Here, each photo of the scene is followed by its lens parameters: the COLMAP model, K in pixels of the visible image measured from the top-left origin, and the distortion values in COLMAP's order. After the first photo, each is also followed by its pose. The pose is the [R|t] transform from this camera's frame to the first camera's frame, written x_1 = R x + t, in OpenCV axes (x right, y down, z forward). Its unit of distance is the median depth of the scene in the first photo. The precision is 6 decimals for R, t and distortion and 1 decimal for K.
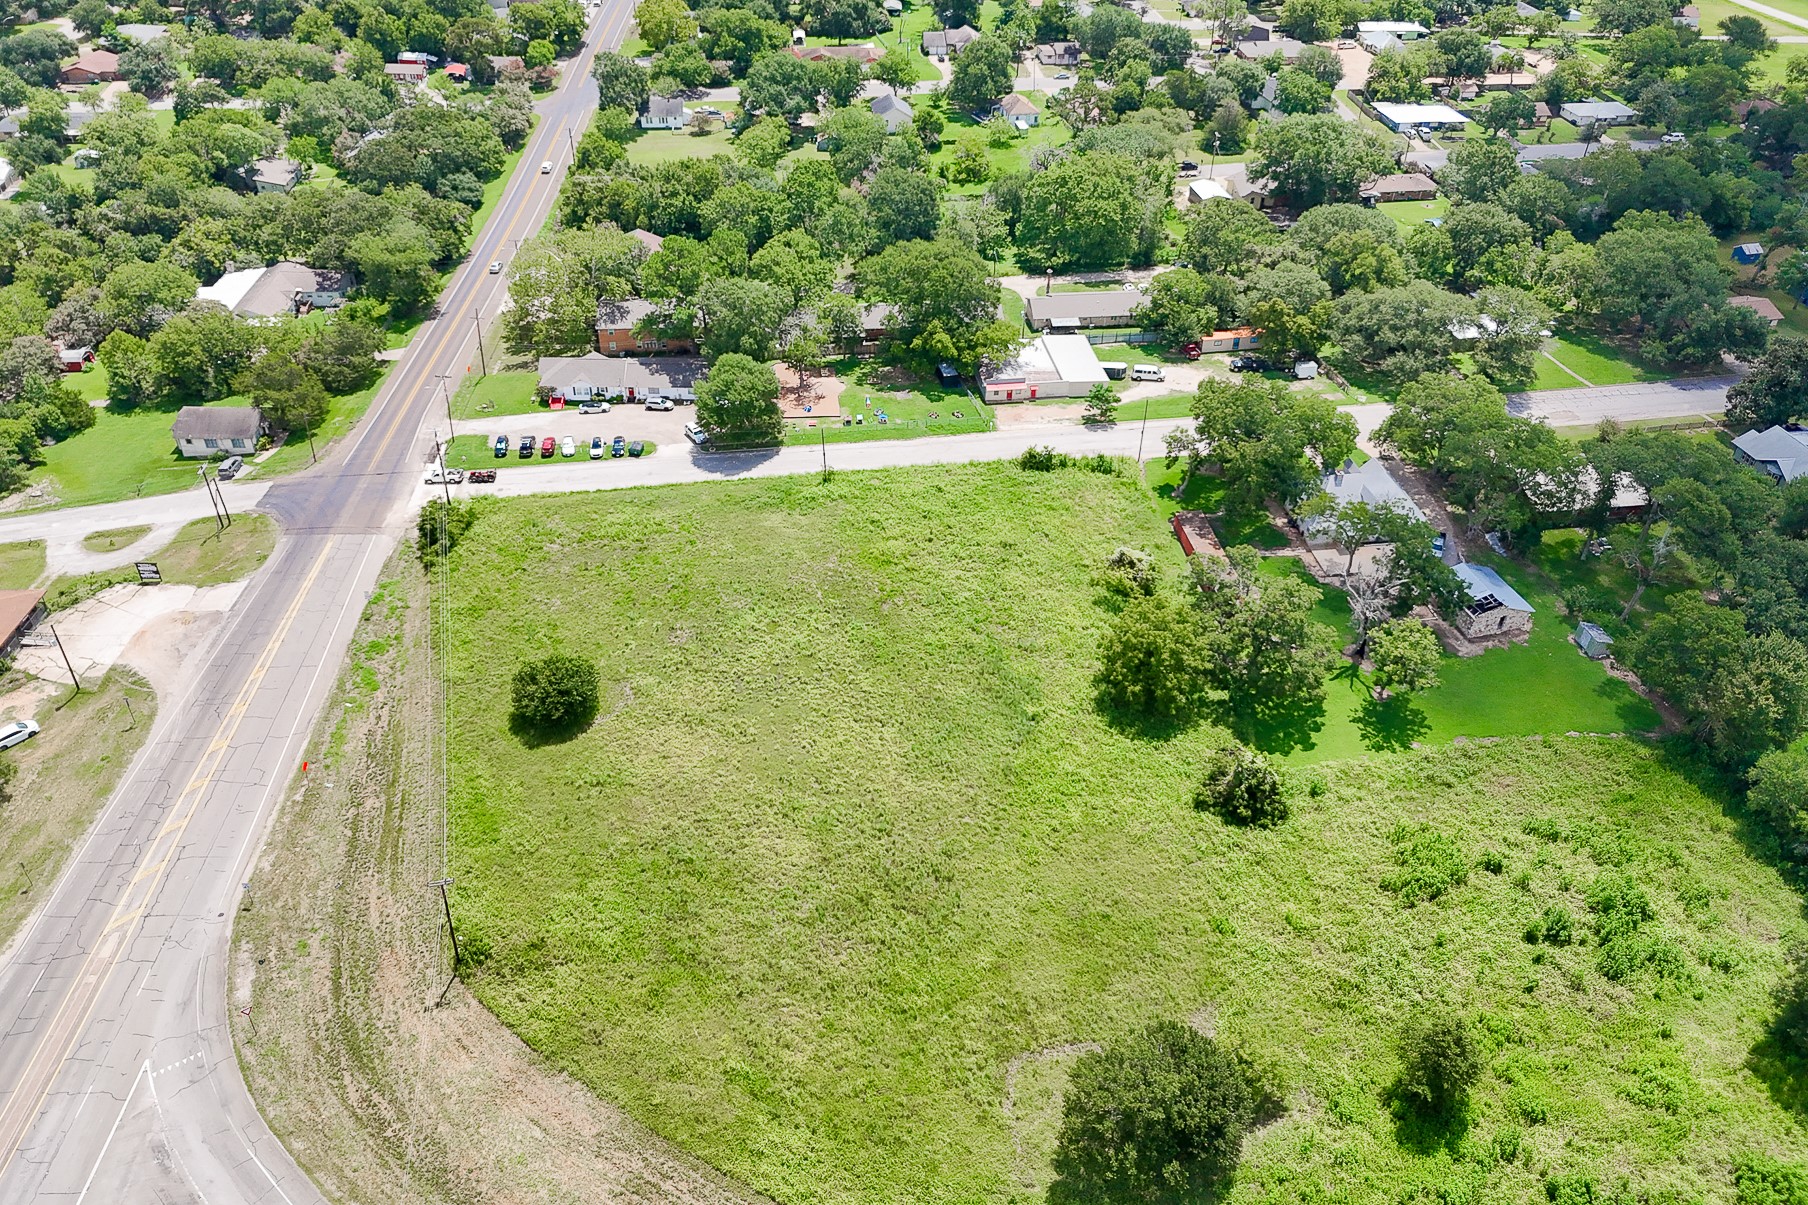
lens RADIAL K [[1301.5, 0, 902.3], [0, 1301.5, 553.9], [0, 0, 1]] dist [0.073169, -0.072094]
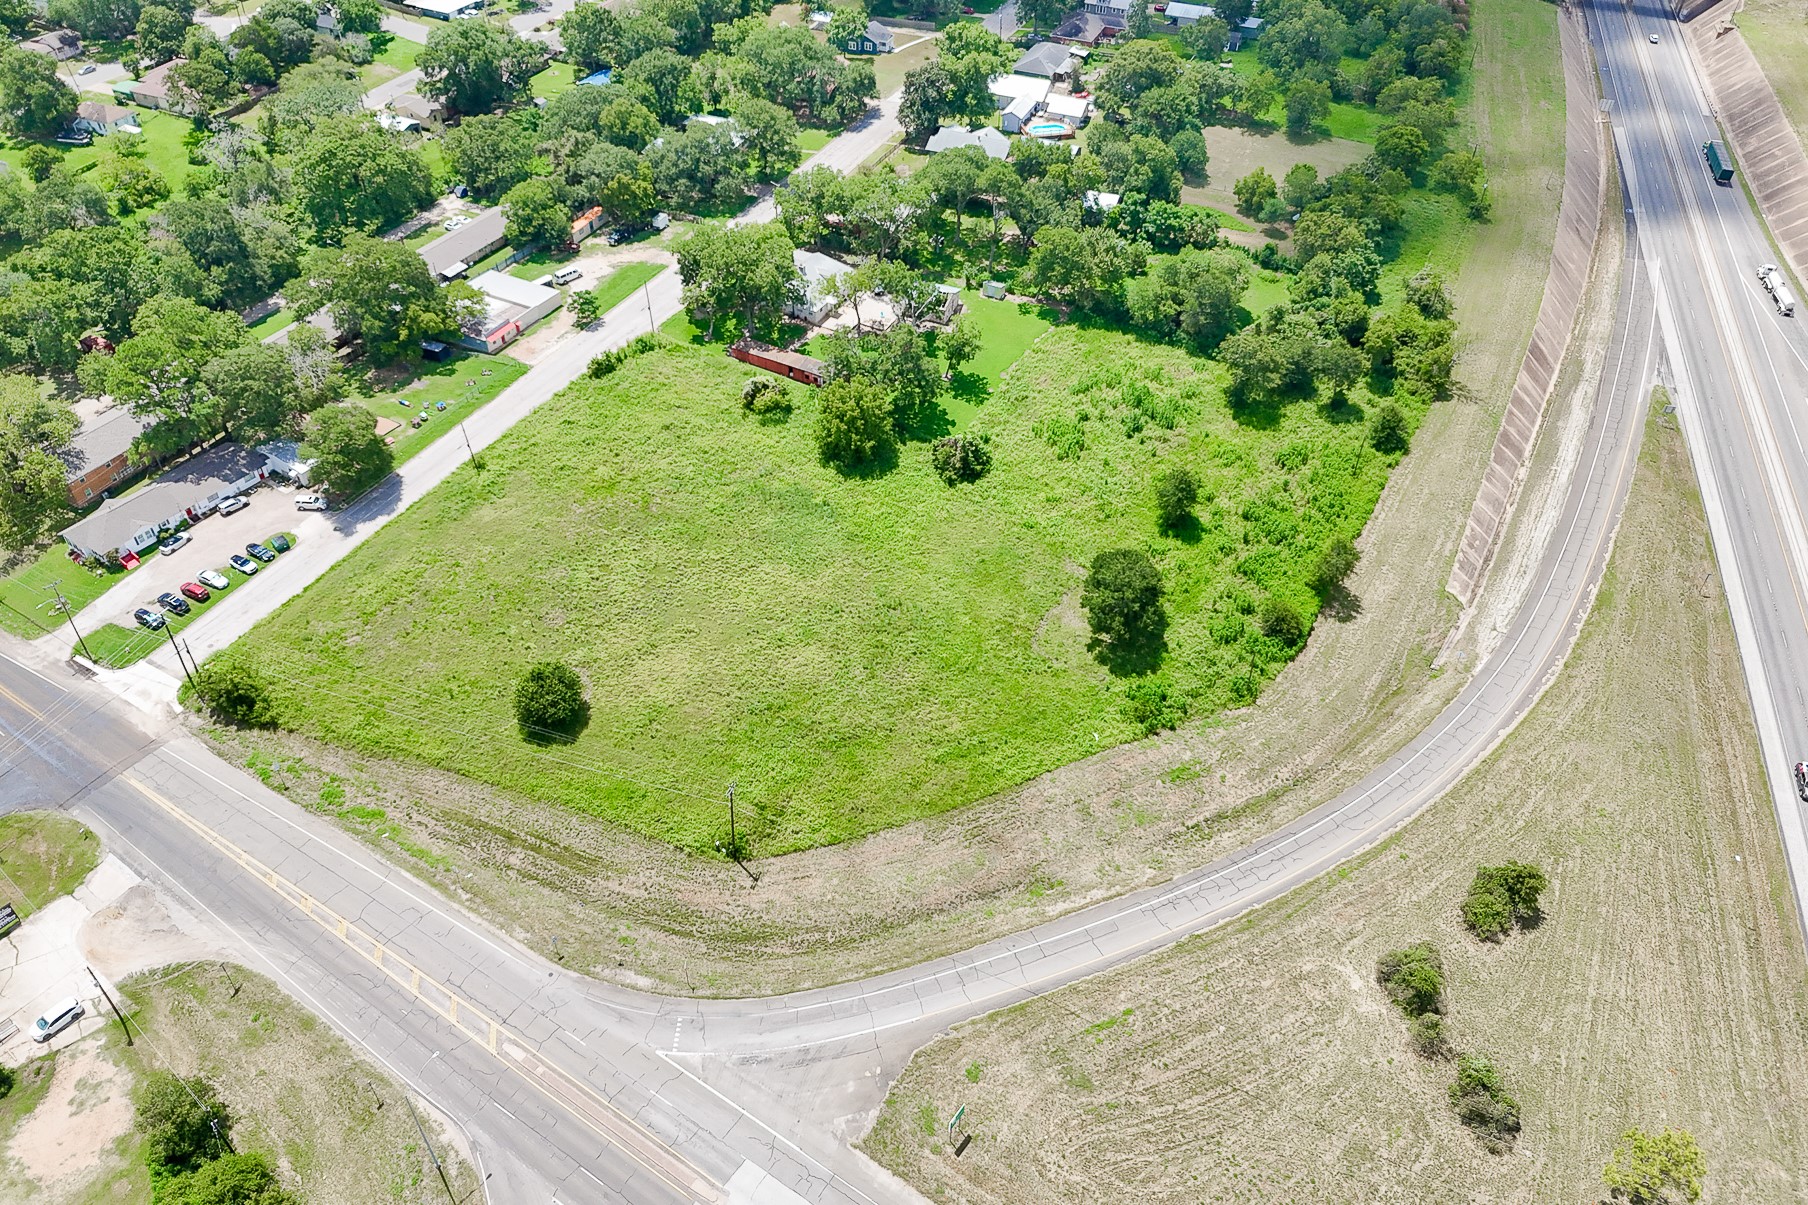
lens RADIAL K [[1363.7, 0, 920.0], [0, 1363.7, 587.6], [0, 0, 1]] dist [0.064232, -0.055801]
pose [[0.580160, -0.543612, 0.606549, -0.648807], [0.476784, 0.830426, 0.288218, -0.139494], [-0.660373, 0.121980, 0.740965, -0.081173]]
